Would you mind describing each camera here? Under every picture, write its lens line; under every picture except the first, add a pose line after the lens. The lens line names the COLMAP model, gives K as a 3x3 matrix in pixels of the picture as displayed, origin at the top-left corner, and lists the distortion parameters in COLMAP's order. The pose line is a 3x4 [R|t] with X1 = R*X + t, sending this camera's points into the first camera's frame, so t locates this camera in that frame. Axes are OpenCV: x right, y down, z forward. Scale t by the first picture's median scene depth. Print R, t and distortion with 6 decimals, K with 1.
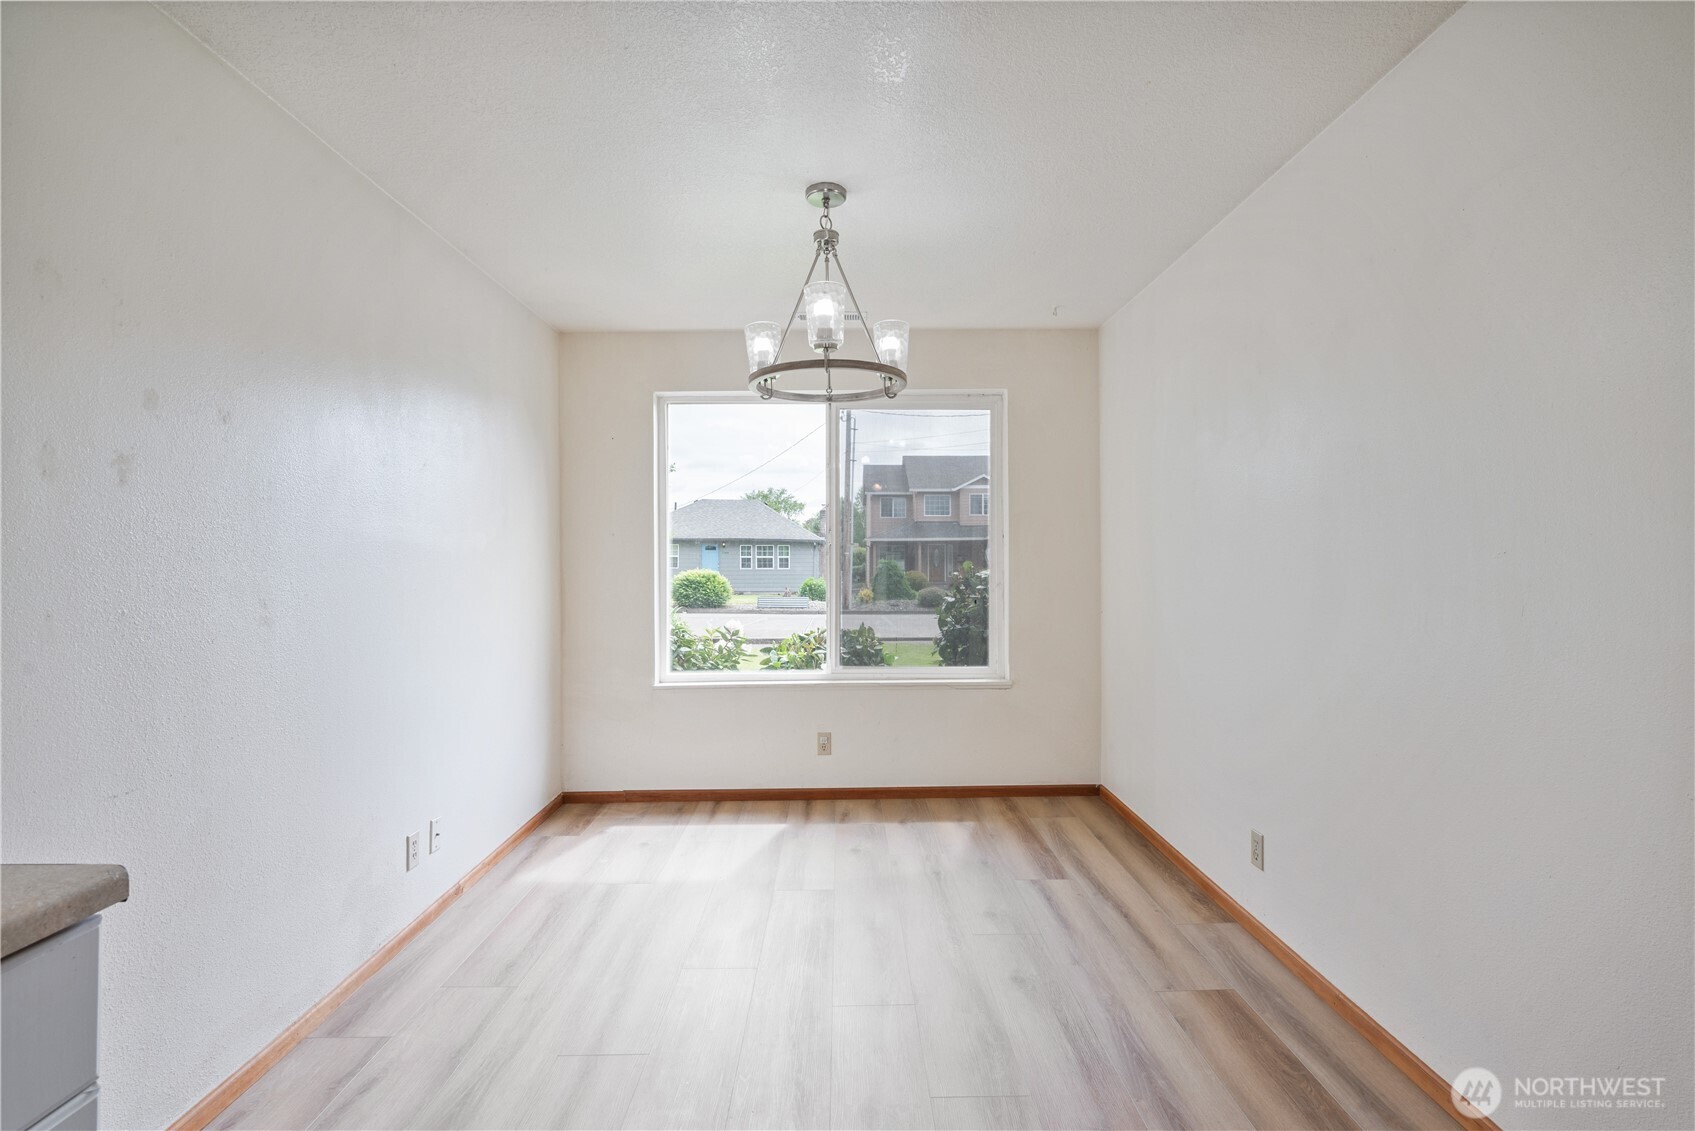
lens RADIAL K [[803.4, 0, 847.5], [0, 803.4, 565.5], [0, 0, 1]] dist [0.000694, -0.000063]
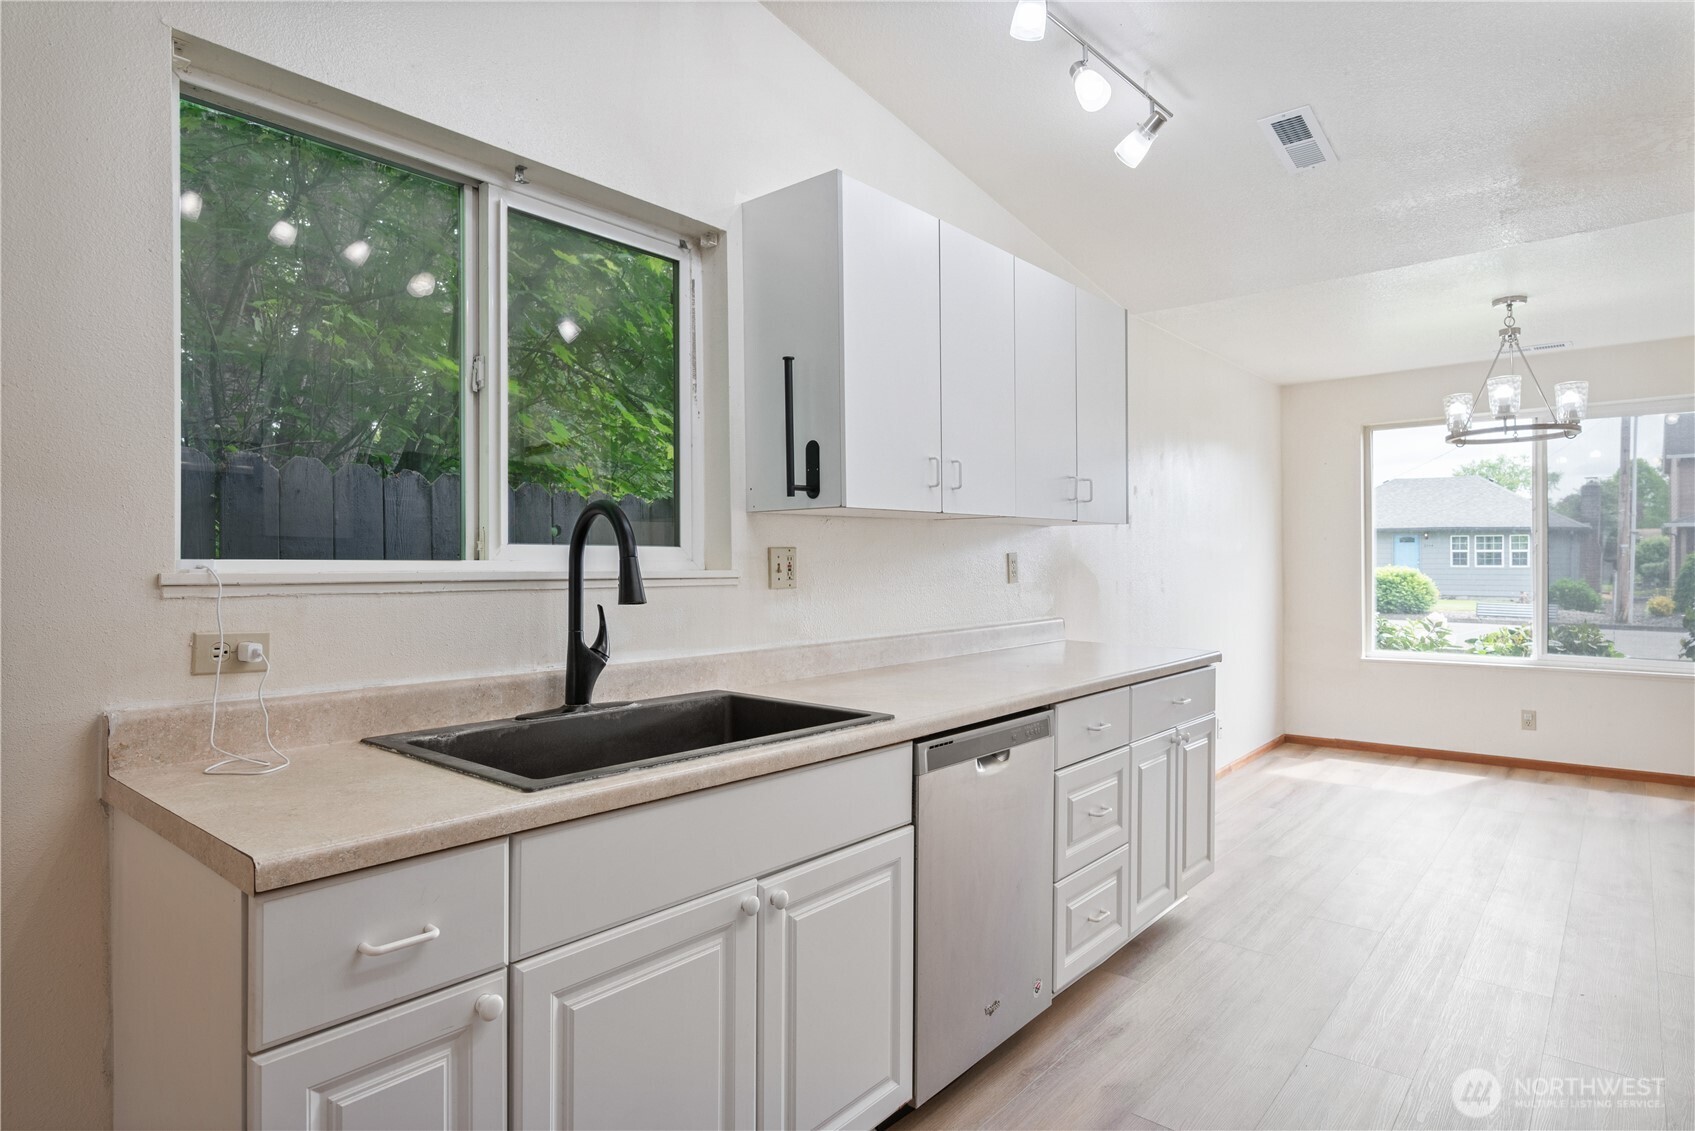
lens RADIAL K [[935.7, 0, 850.2], [0, 935.7, 553.7], [0, 0, 1]] dist [-0.000647, 0.000287]
pose [[0.761765, -0.001247, -0.647852, 0.084911], [-0.003703, 0.999973, -0.006278, -0.001190], [0.647843, 0.007182, 0.761740, -0.548596]]
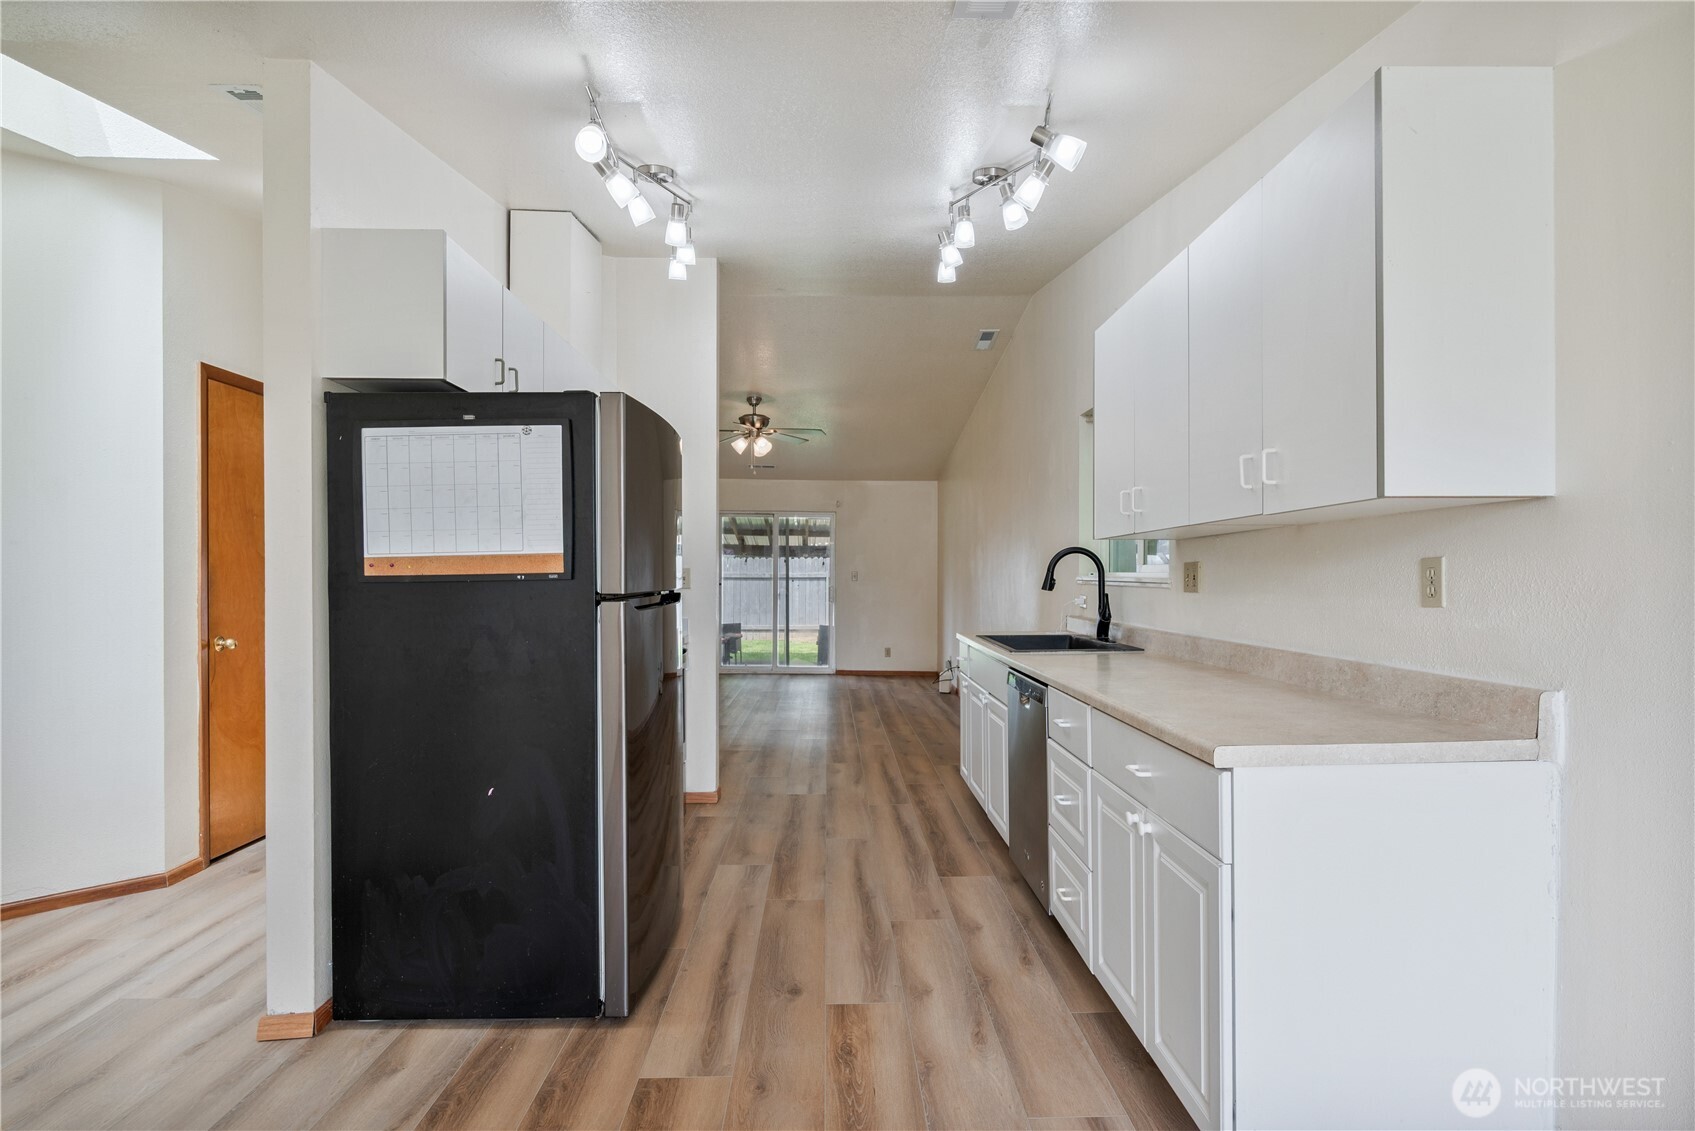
lens RADIAL K [[823.7, 0, 847.0], [0, 823.7, 579.7], [0, 0, 1]] dist [0.000269, 0.000018]
pose [[-0.999924, -0.002363, -0.012105, -0.020572], [-0.002363, 0.999997, -0.000002, 0.004625], [0.012105, 0.000026, -0.999927, 0.589003]]
